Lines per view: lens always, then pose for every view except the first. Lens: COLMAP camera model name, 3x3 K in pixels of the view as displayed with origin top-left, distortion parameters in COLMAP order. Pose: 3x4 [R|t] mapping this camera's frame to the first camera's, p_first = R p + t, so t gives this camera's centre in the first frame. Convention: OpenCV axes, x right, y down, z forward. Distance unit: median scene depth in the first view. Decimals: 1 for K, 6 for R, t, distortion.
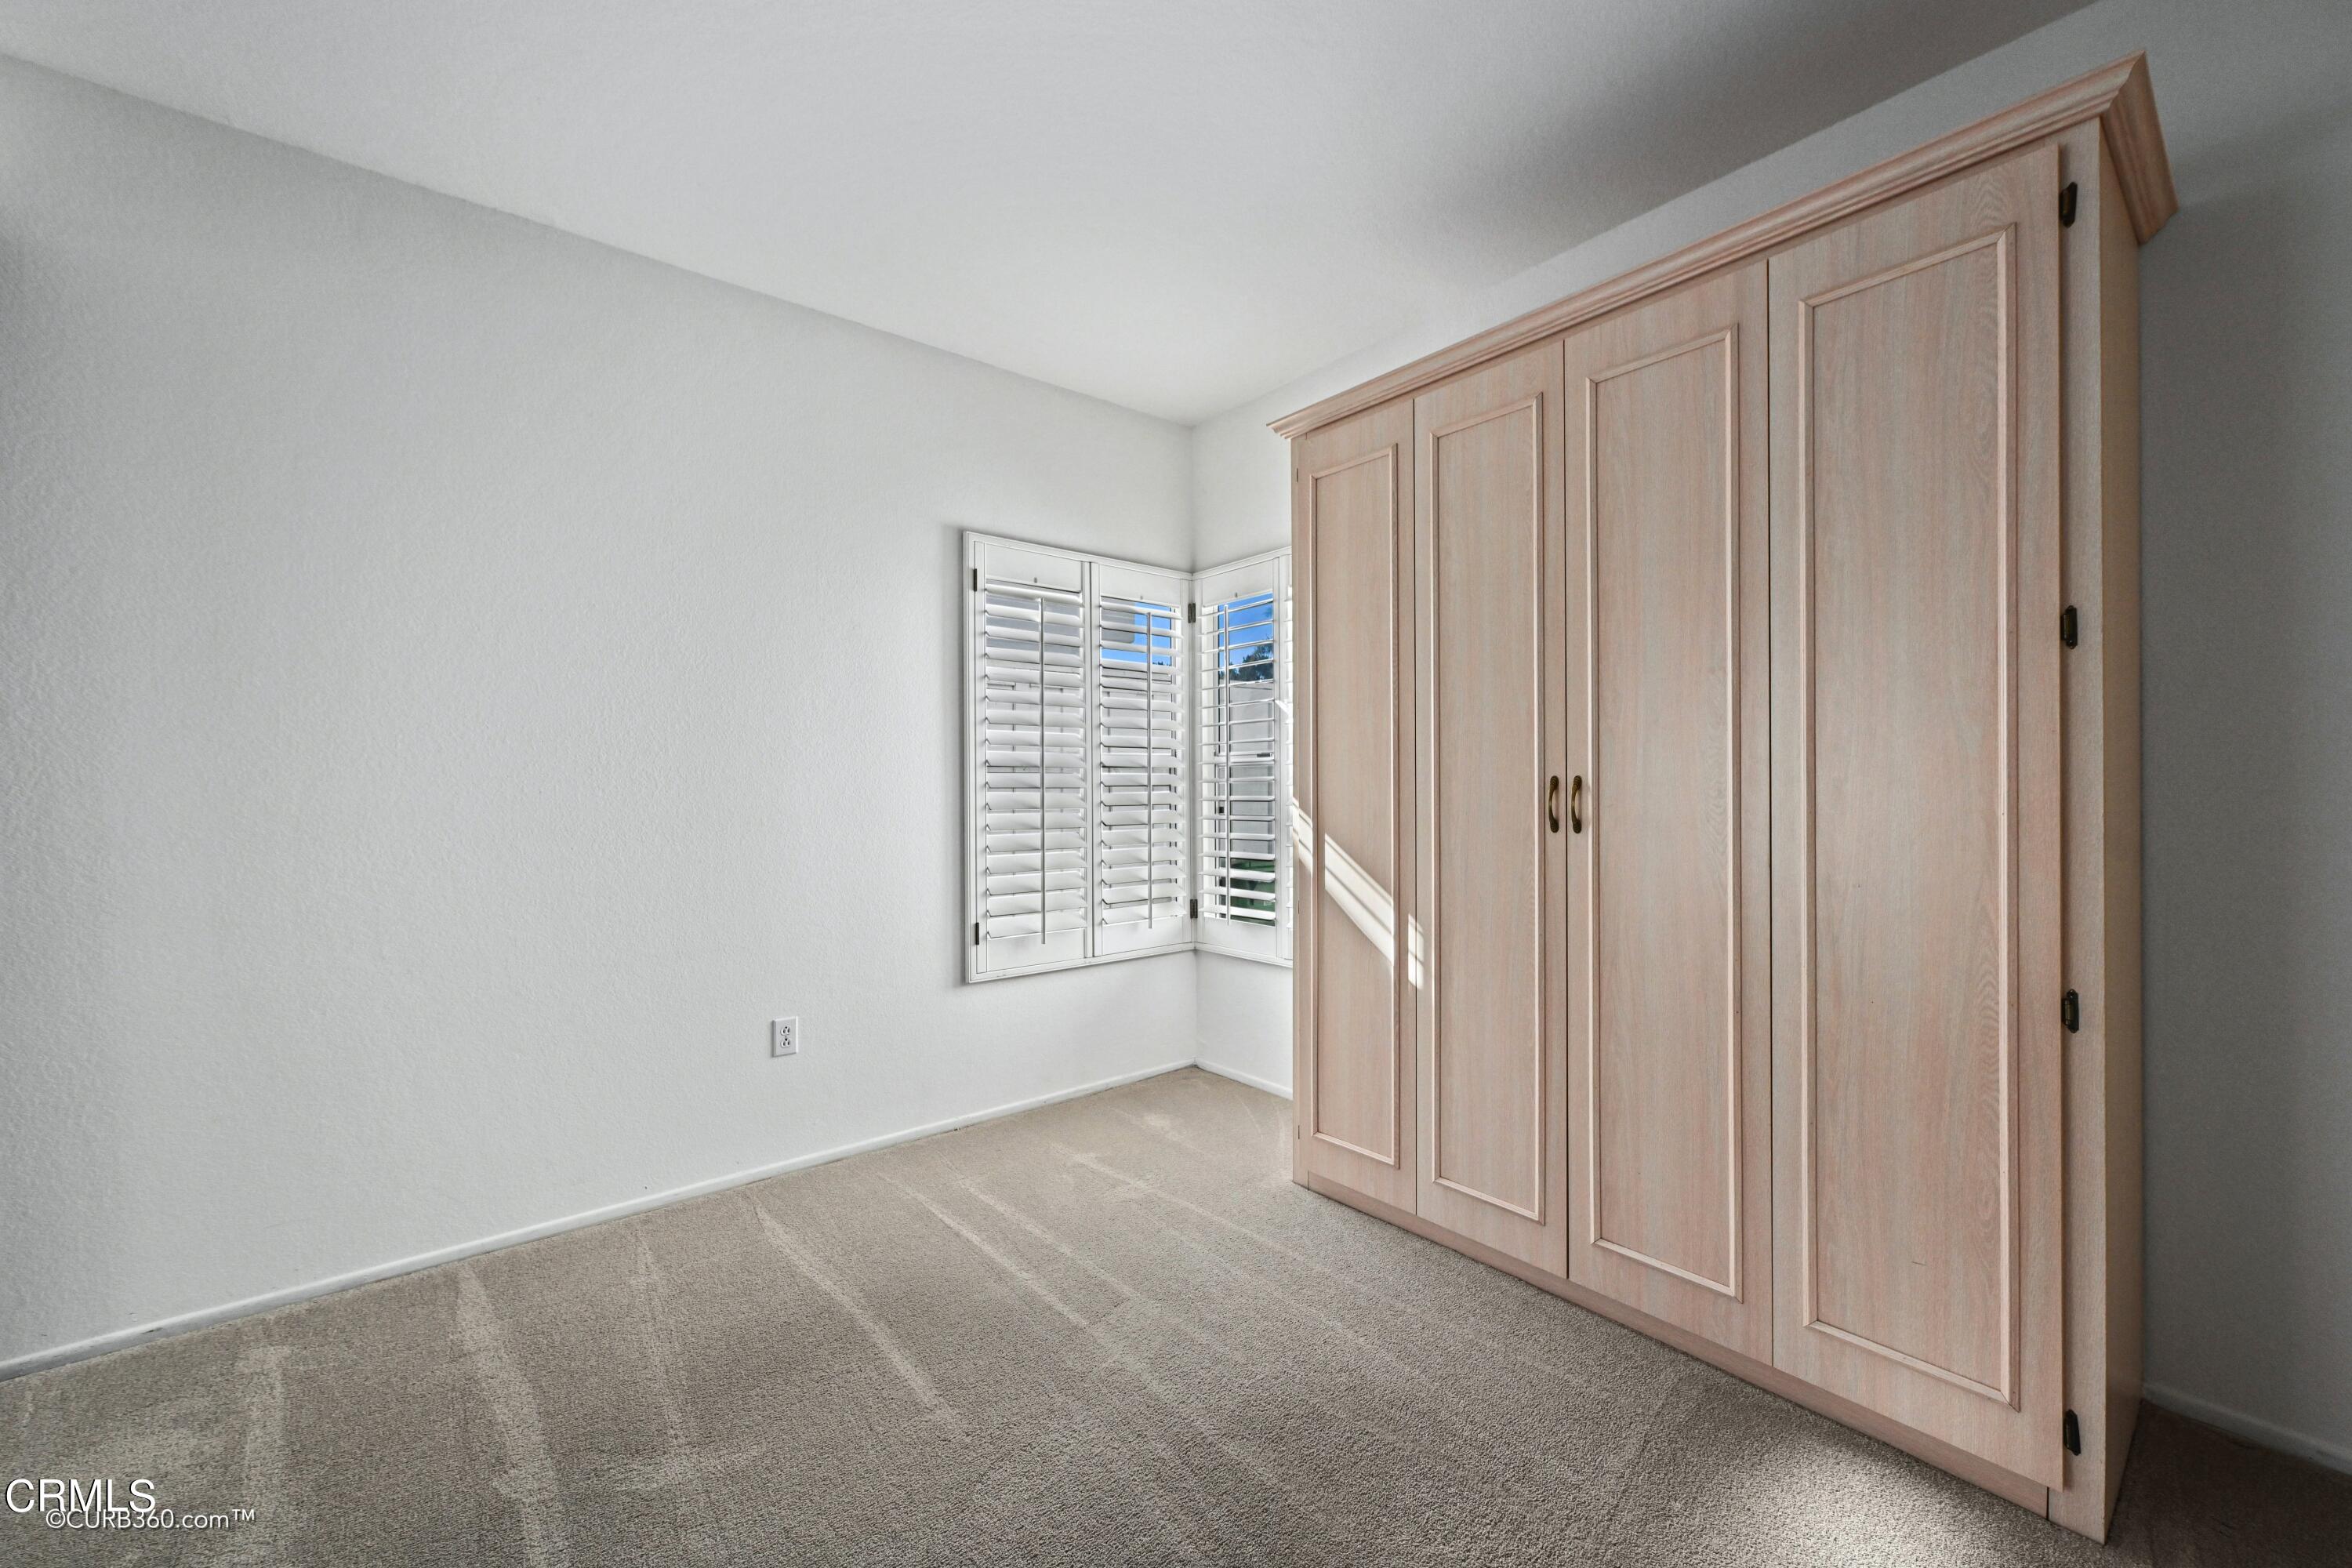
lens RADIAL K [[941.9, 0, 1173.3], [0, 941.9, 793.1], [0, 0, 1]] dist [0.009623, -0.000681]
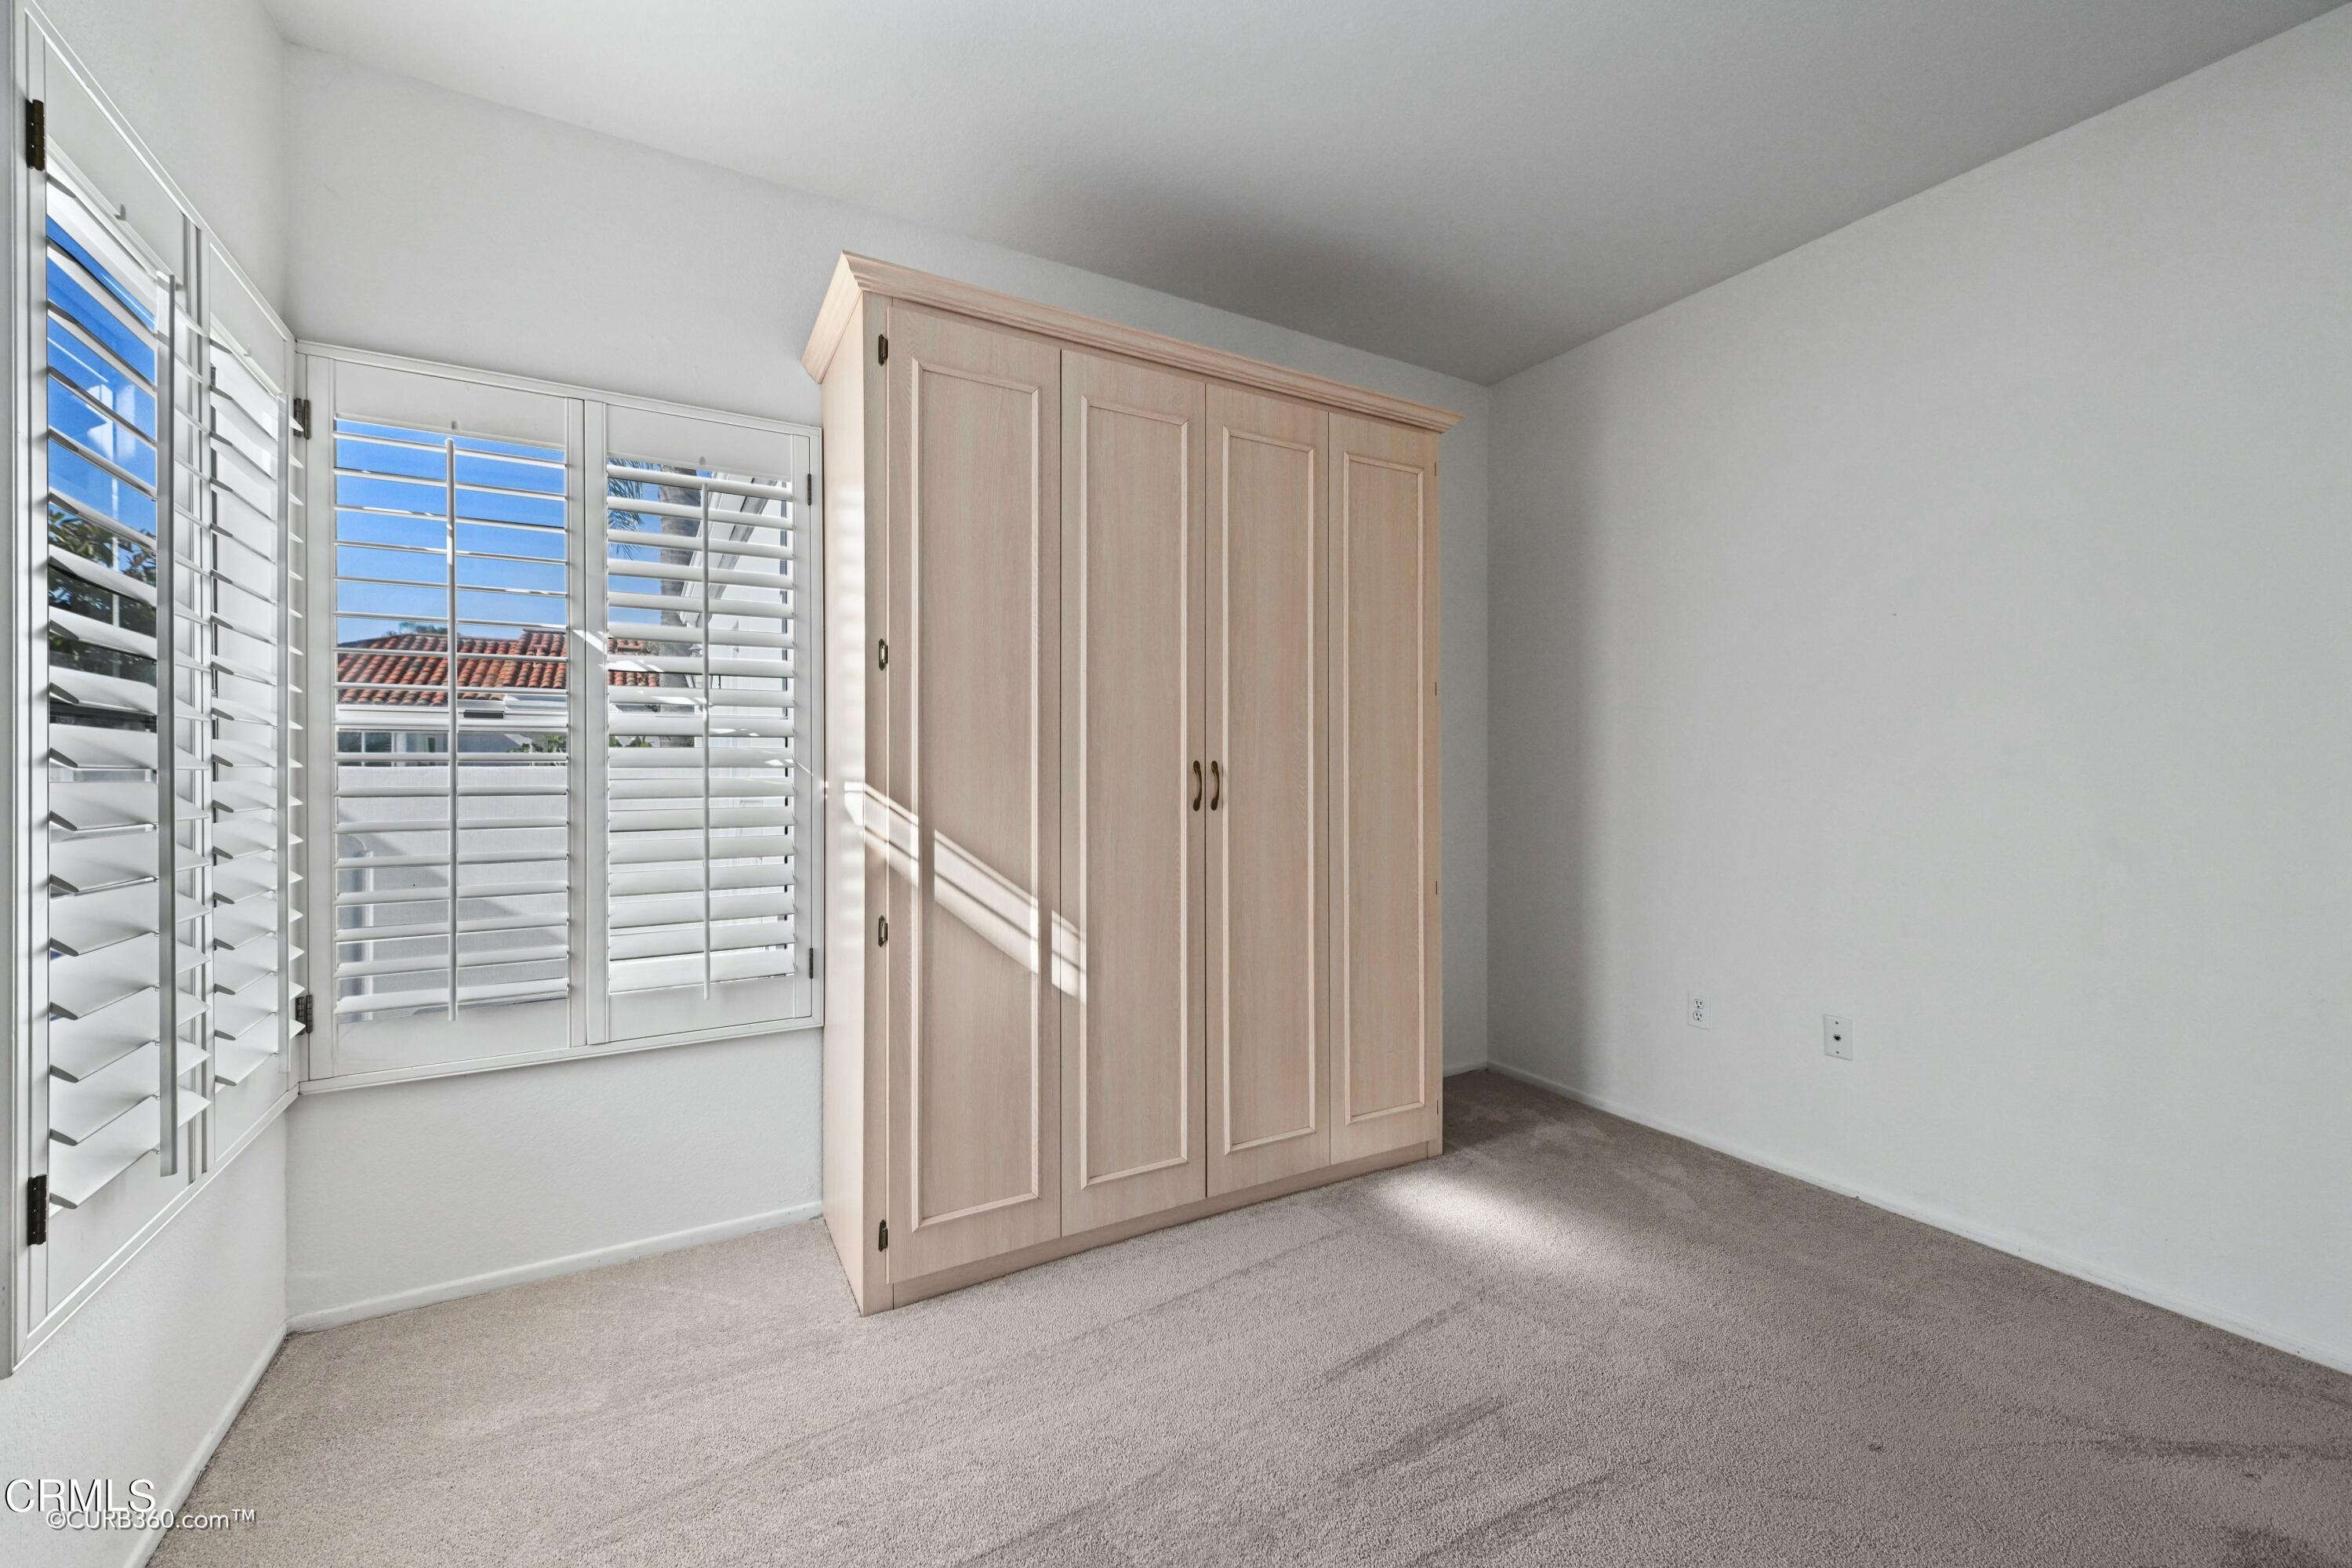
lens RADIAL K [[941.9, 0, 1175.3], [0, 941.9, 773.1], [0, 0, 1]] dist [0.009623, -0.000681]
pose [[0.162283, 0.001189, 0.986744, -0.618554], [0.004771, 0.999987, -0.001990, -0.001488], [-0.986733, 0.005031, 0.162275, 0.725295]]
